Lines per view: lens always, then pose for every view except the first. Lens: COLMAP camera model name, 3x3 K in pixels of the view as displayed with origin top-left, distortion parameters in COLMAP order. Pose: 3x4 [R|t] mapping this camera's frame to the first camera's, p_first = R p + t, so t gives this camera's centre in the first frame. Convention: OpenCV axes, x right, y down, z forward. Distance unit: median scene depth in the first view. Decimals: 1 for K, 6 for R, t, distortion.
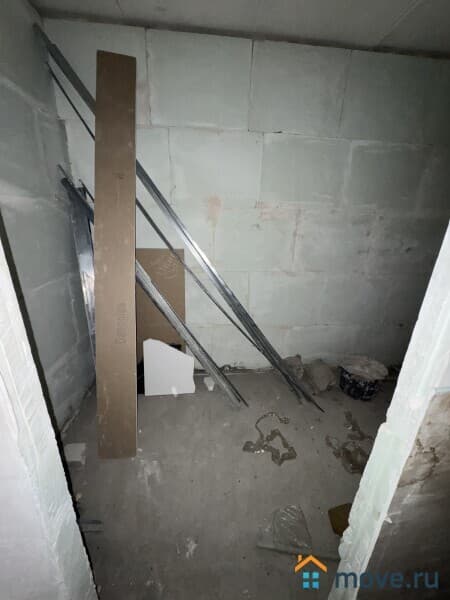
lens RADIAL K [[239.5, 0, 225.1], [0, 239.5, 301.2], [0, 0, 1]] dist [-0.003892, 0.000499]
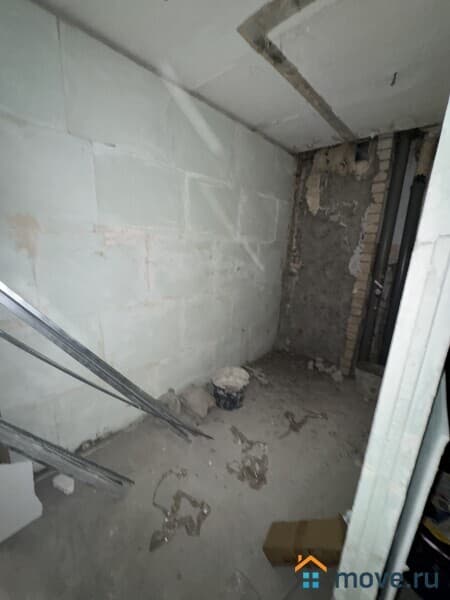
lens RADIAL K [[239.5, 0, 225.1], [0, 239.5, 299.3], [0, 0, 1]] dist [-0.003892, 0.000499]
pose [[0.746765, -0.156748, 0.646353, -0.089007], [0.198360, 0.980092, 0.008508, -0.089959], [-0.634820, 0.121857, 0.762991, 0.148313]]
